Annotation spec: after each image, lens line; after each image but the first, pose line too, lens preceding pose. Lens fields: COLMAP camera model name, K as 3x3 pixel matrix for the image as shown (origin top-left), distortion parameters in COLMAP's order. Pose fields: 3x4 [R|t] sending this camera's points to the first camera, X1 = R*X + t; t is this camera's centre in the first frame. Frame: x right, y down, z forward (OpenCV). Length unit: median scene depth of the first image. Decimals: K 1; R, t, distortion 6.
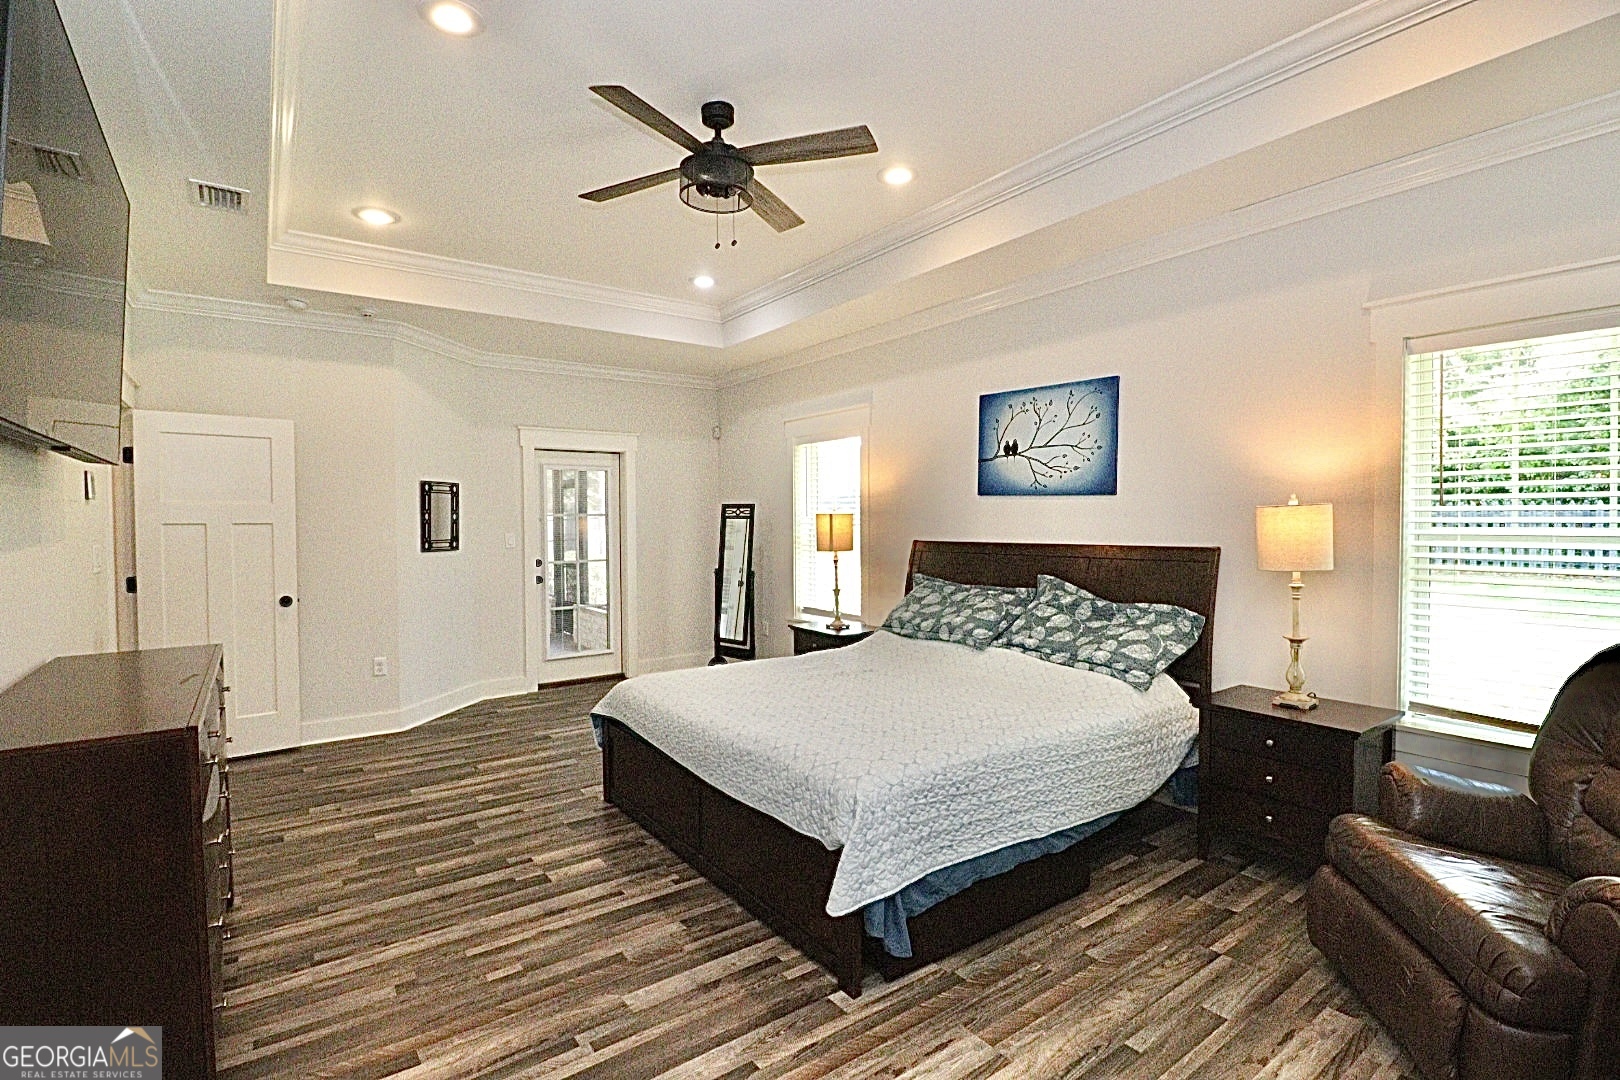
lens RADIAL K [[749.8, 0, 803.4], [0, 749.8, 539.2], [0, 0, 1]] dist [0.002194, -0.015223]
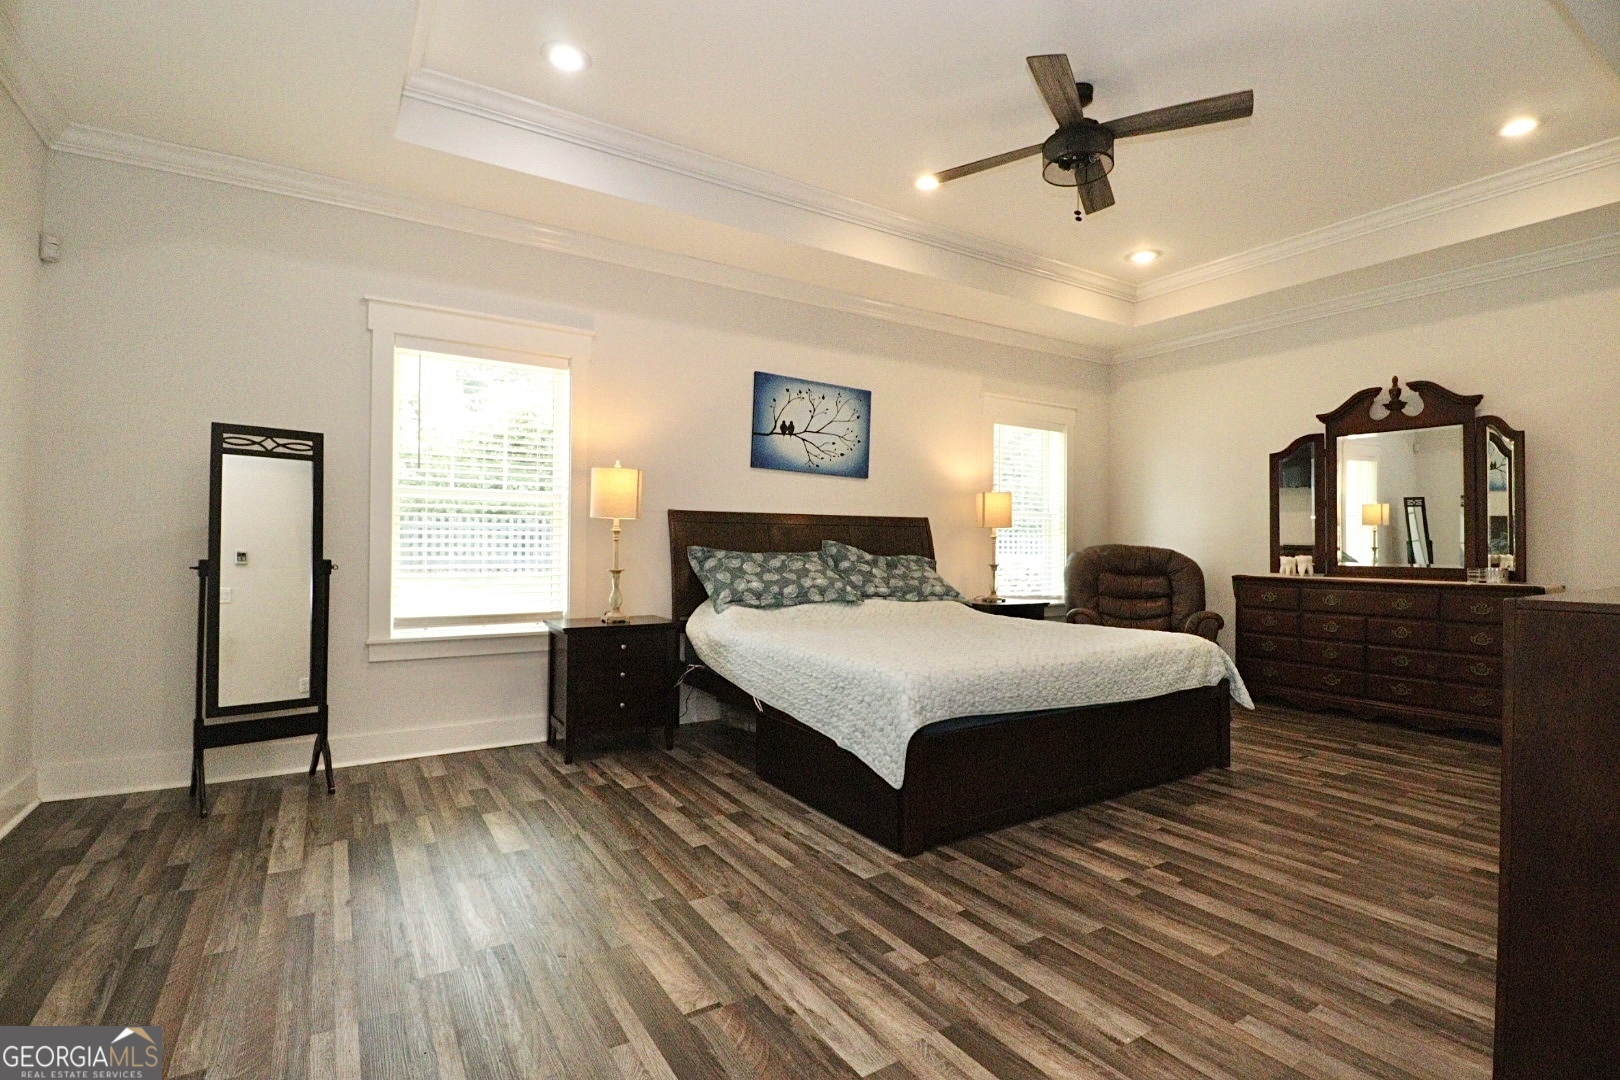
lens RADIAL K [[752.0, 0, 807.4], [0, 752.0, 535.1], [0, 0, 1]] dist [0.000615, -0.014639]
pose [[0.067016, 0.021594, 0.997518, -0.943345], [0.017984, 0.999577, -0.022847, 0.071461], [-0.997590, 0.019470, 0.066600, 1.031187]]
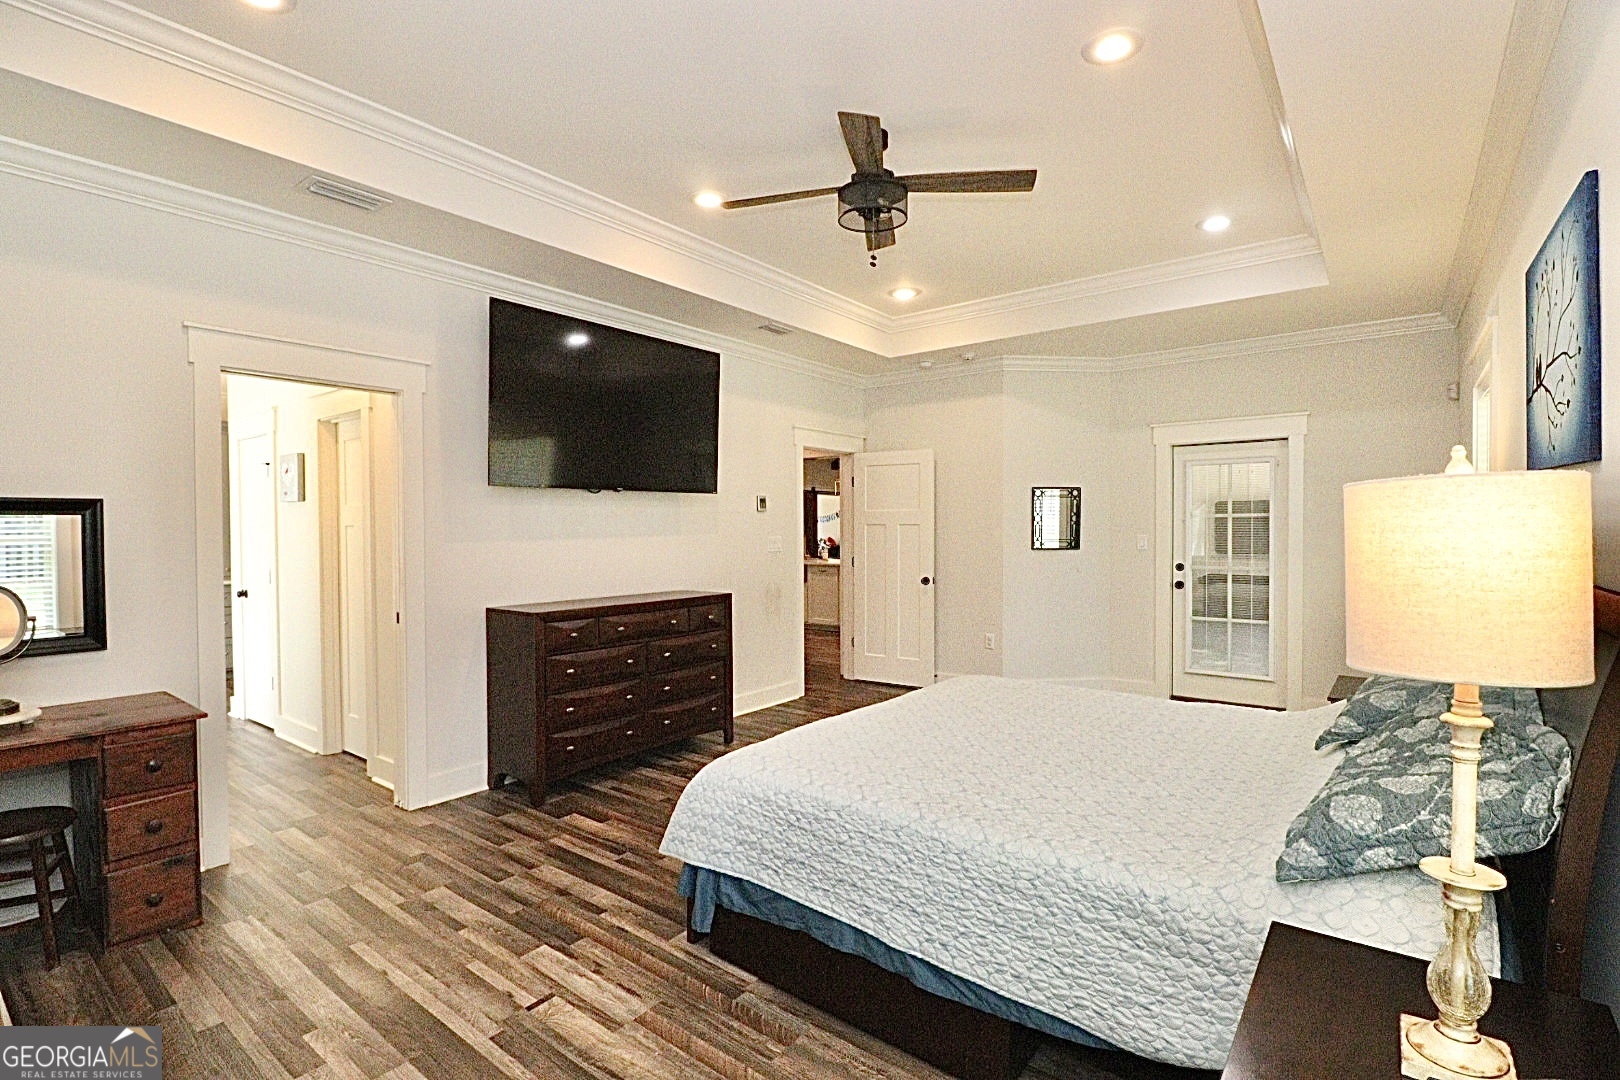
lens RADIAL K [[752.0, 0, 807.4], [0, 752.0, 535.1], [0, 0, 1]] dist [0.000615, -0.014639]
pose [[0.282972, 0.017025, -0.958977, 0.690549], [-0.021750, 0.999699, 0.011330, -0.014420], [0.958881, 0.017652, 0.283258, 0.477980]]
